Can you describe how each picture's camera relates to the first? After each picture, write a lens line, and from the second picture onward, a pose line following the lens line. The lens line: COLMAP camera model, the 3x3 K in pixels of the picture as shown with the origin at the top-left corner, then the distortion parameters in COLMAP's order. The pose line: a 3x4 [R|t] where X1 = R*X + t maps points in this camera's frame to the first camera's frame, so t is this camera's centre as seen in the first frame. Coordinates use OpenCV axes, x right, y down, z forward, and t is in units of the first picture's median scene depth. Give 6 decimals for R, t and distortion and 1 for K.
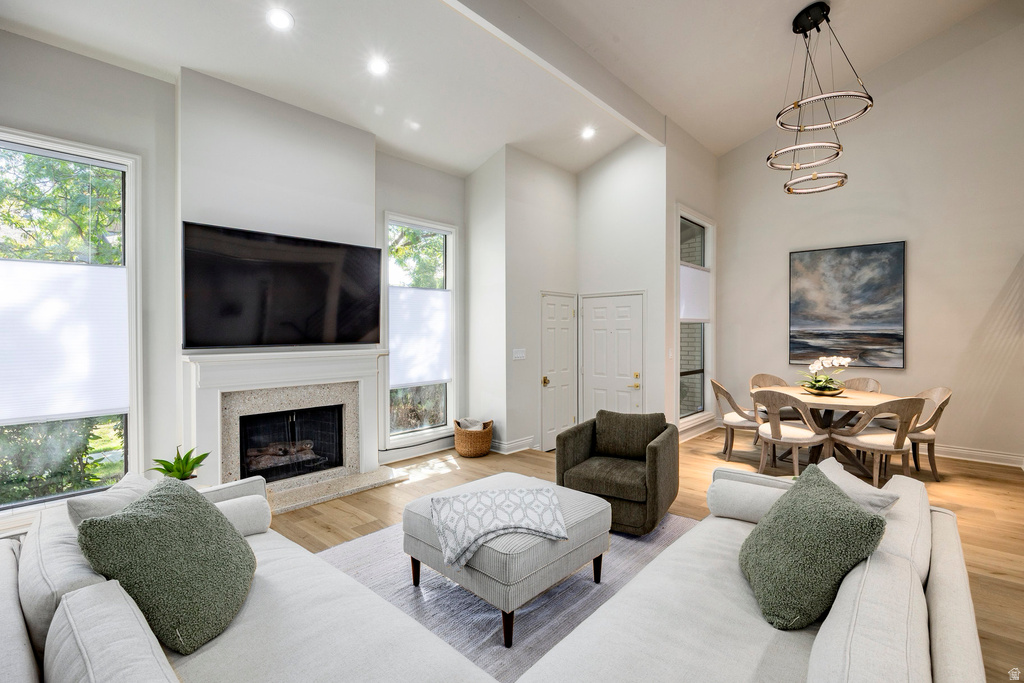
lens RADIAL K [[468.5, 0, 518.0], [0, 468.5, 334.9], [0, 0, 1]] dist [-0.001748, -0.003985]
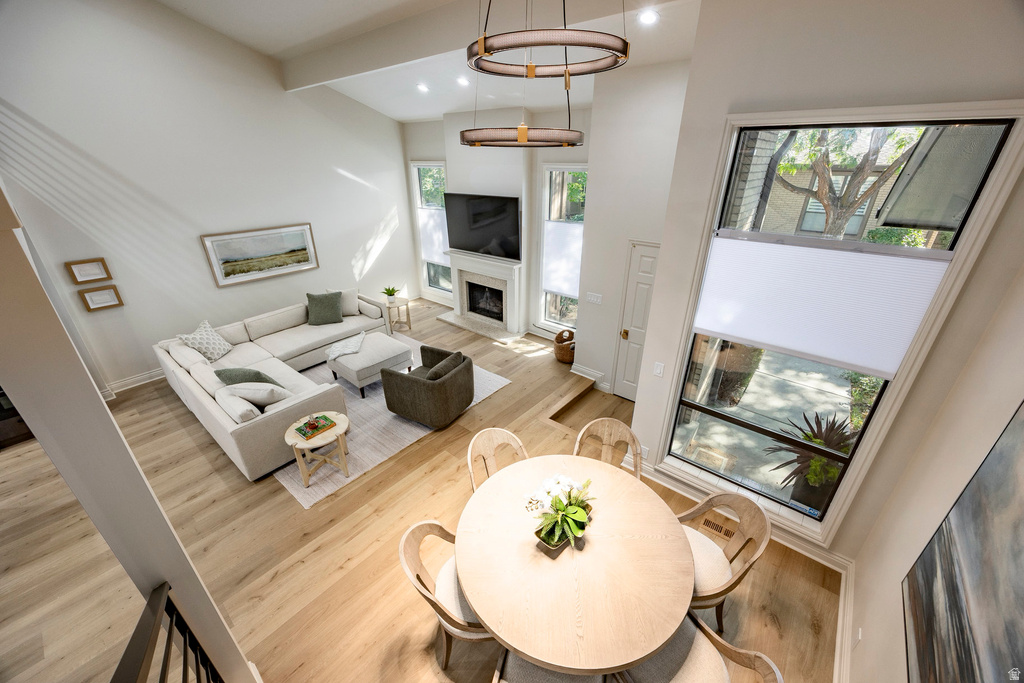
lens RADIAL K [[384.4, 0, 515.7], [0, 384.4, 339.6], [0, 0, 1]] dist [-0.013512, 0.000011]
pose [[0.053840, 0.424235, -0.903950, 1.042084], [-0.006222, 0.905388, 0.424540, -0.308290], [0.998530, -0.017233, 0.051386, 0.981016]]
